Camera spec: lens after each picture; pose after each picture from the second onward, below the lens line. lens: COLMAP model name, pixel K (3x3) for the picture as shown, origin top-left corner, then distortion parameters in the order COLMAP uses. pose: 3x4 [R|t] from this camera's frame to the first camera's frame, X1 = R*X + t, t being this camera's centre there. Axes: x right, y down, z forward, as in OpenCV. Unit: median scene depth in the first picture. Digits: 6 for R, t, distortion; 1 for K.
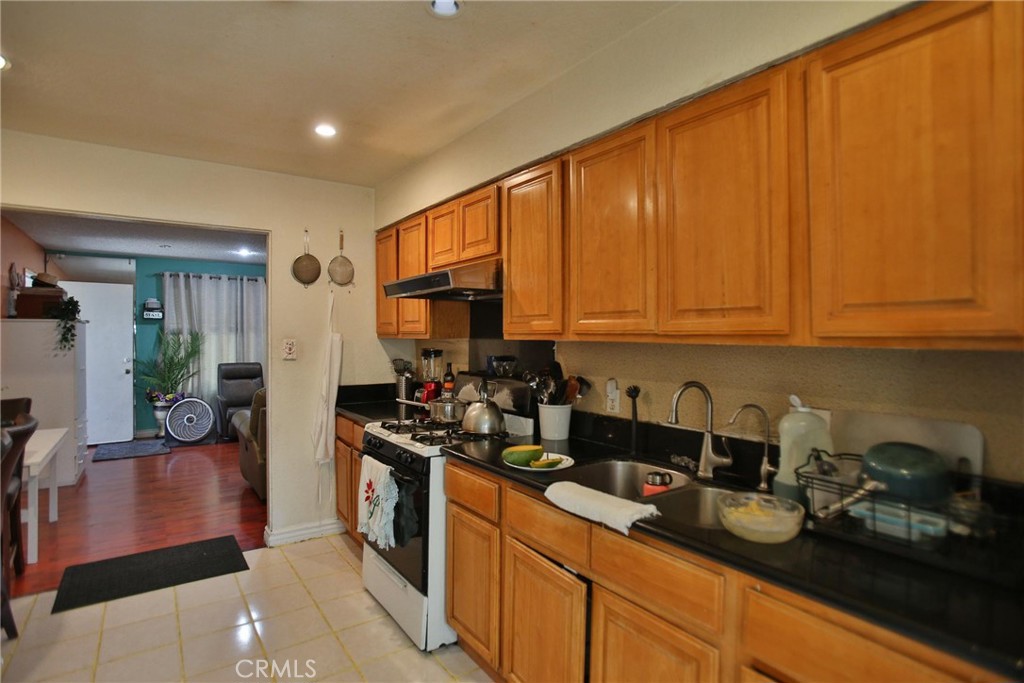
lens RADIAL K [[521.9, 0, 498.7], [0, 521.9, 320.0], [0, 0, 1]] dist [-0.081435, 0.044536]
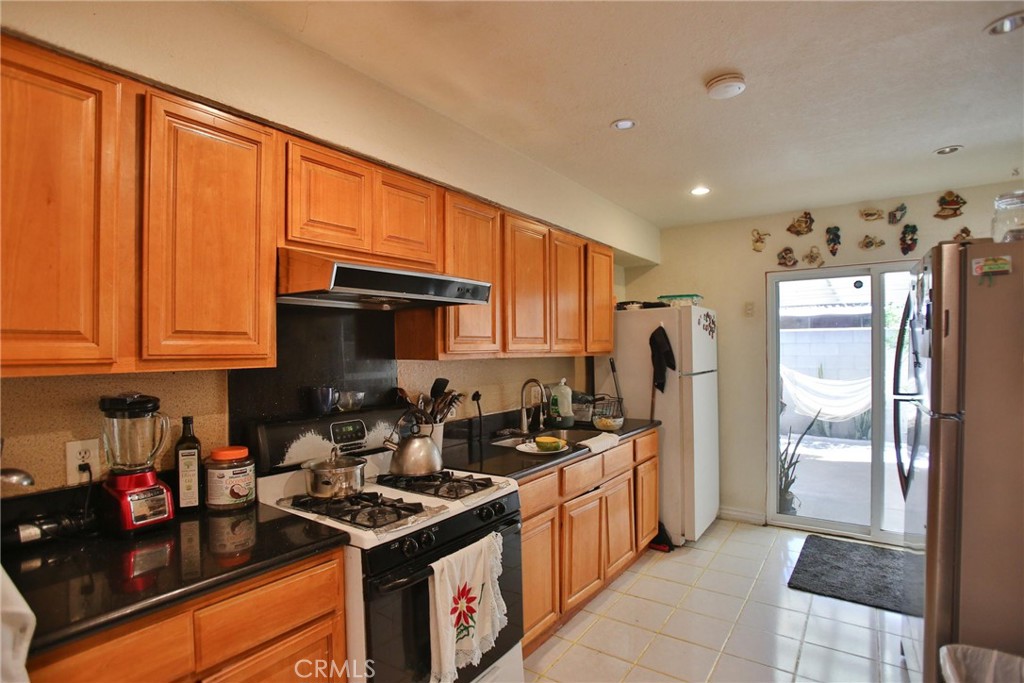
lens RADIAL K [[509.8, 0, 499.6], [0, 509.8, 338.7], [0, 0, 1]] dist [-0.078219, 0.036301]
pose [[-0.325954, 0.014893, 0.945268, -1.014300], [-0.020457, 0.999531, -0.022802, 0.018571], [-0.945164, -0.026770, -0.325497, 1.375033]]
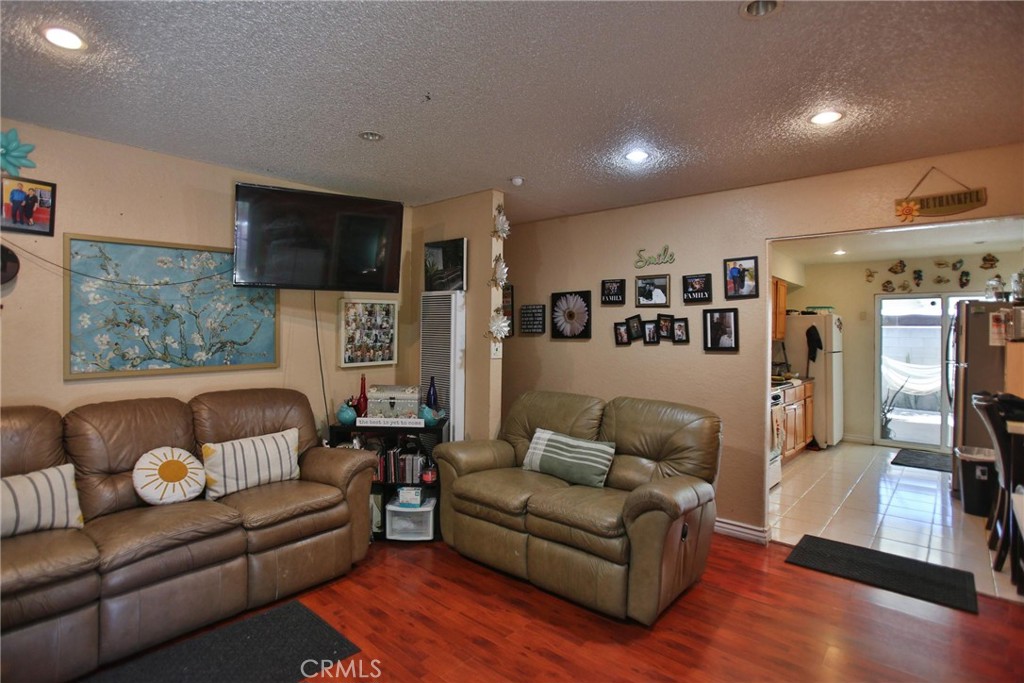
lens RADIAL K [[521.9, 0, 498.7], [0, 521.9, 320.0], [0, 0, 1]] dist [-0.081435, 0.044536]
pose [[-0.224660, 0.023089, 0.974164, -1.893620], [-0.043152, 0.998503, -0.033617, 0.066470], [-0.973481, -0.049589, -0.223327, 2.513437]]
